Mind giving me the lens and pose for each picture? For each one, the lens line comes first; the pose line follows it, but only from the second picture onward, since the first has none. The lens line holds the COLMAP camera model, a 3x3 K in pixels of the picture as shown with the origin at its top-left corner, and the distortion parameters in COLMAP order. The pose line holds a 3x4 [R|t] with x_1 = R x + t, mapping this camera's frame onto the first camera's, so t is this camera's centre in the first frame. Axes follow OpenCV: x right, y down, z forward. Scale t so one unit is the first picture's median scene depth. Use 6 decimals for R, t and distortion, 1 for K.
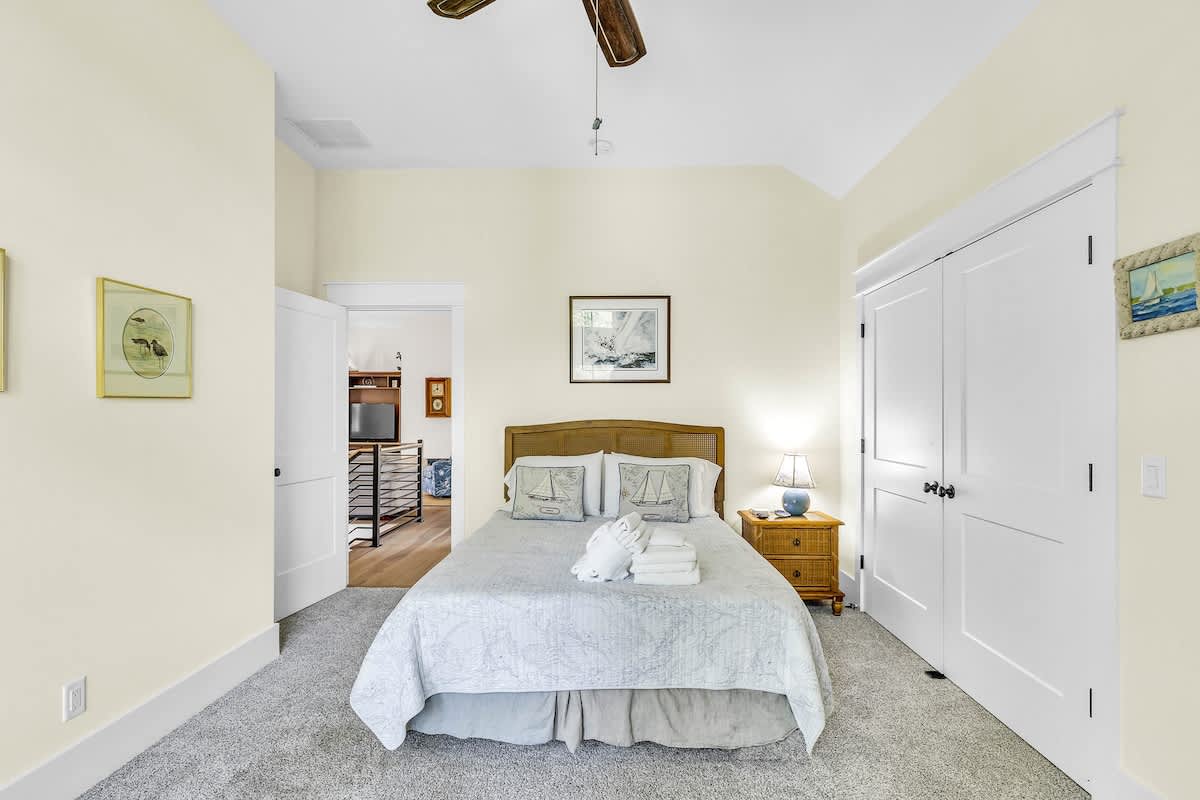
lens RADIAL K [[550.7, 0, 602.1], [0, 550.7, 407.5], [0, 0, 1]] dist [-0.003800, 0.004234]
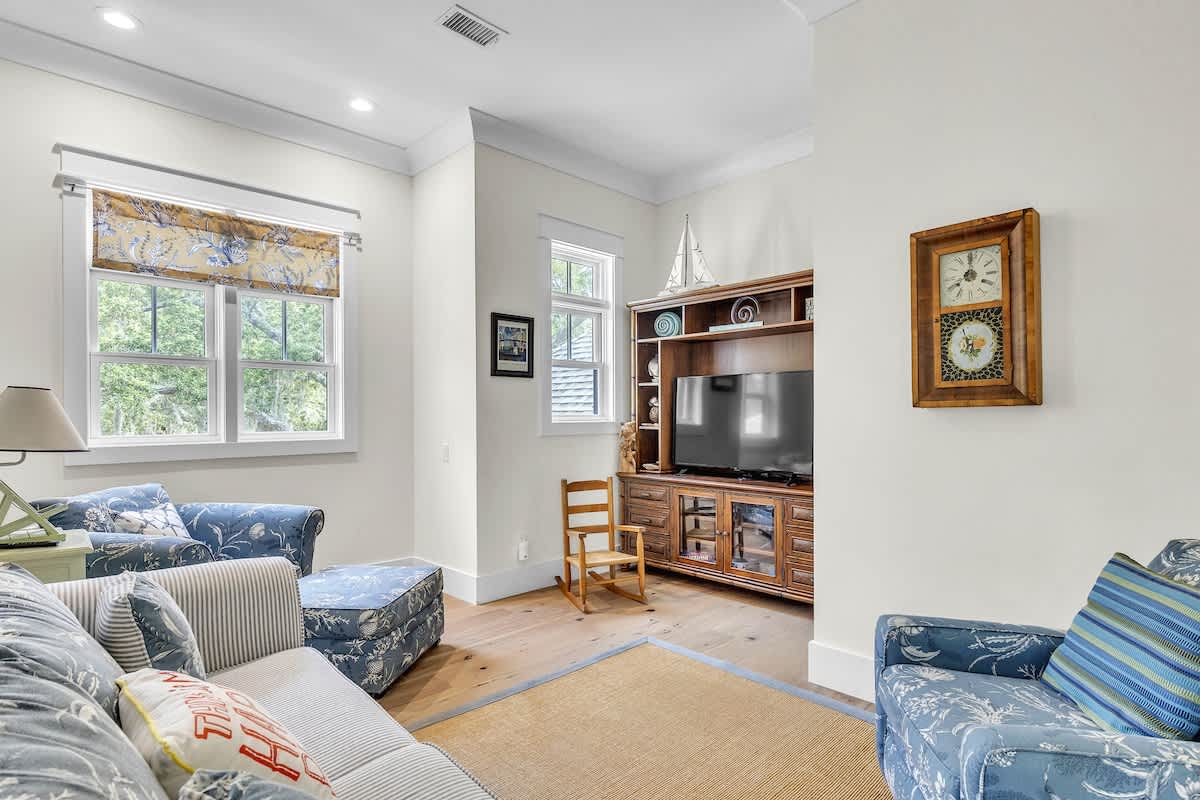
lens RADIAL K [[596.9, 0, 599.0], [0, 596.9, 404.4], [0, 0, 1]] dist [-0.005094, 0.000298]
pose [[0.701168, -0.005802, -0.712973, -0.234487], [0.003731, 0.999983, -0.004468, 0.017860], [0.712987, 0.000473, 0.701177, 0.730214]]
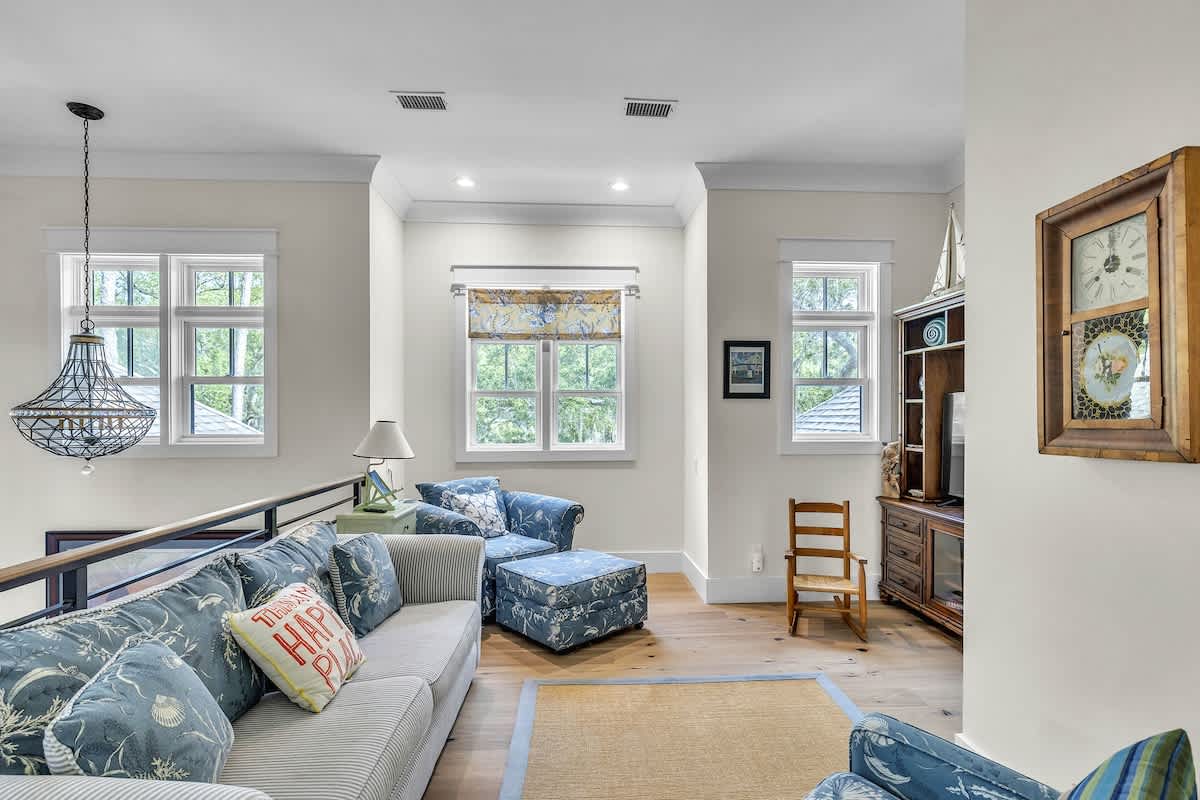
lens RADIAL K [[550.7, 0, 603.4], [0, 550.7, 407.4], [0, 0, 1]] dist [-0.003800, 0.004234]
pose [[0.080654, -0.010528, -0.996687, -0.164218], [0.008487, 0.999915, -0.009876, 0.004968], [0.996706, -0.007663, 0.080736, 0.853169]]
